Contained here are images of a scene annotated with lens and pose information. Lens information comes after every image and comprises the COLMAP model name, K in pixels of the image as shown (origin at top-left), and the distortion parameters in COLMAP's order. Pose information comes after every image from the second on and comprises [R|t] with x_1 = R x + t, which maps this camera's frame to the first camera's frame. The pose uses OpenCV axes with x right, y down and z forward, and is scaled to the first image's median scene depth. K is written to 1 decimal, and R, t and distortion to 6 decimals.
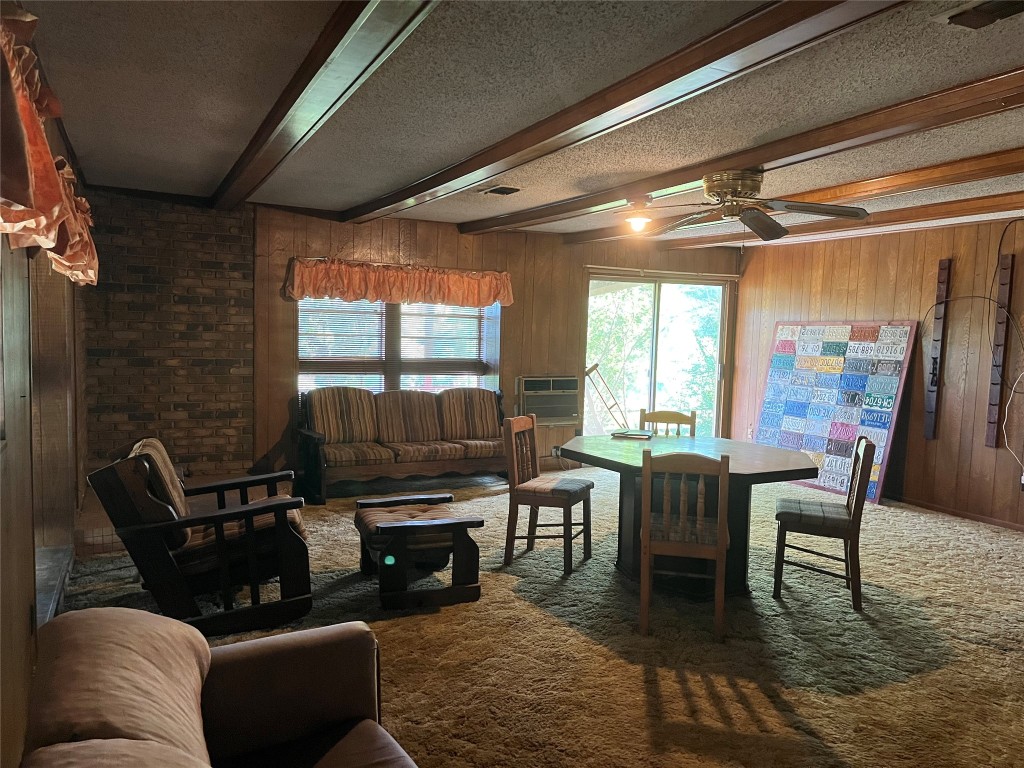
lens RADIAL K [[784.8, 0, 516.2], [0, 784.8, 380.2], [0, 0, 1]] dist [0.129479, -0.180874]
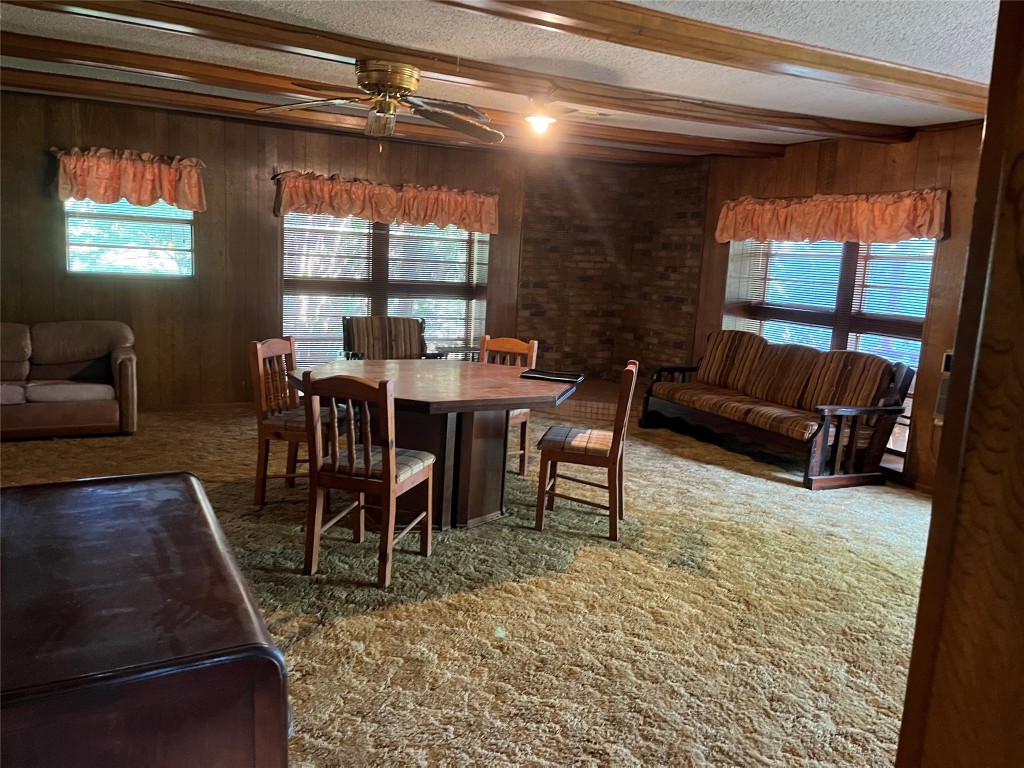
lens RADIAL K [[784.8, 0, 516.2], [0, 784.8, 380.2], [0, 0, 1]] dist [0.129479, -0.180874]
pose [[0.005987, 0.129851, -0.991515, 0.790909], [-0.120266, 0.984430, 0.128196, -0.025891], [0.992724, 0.118478, 0.021511, 0.750961]]
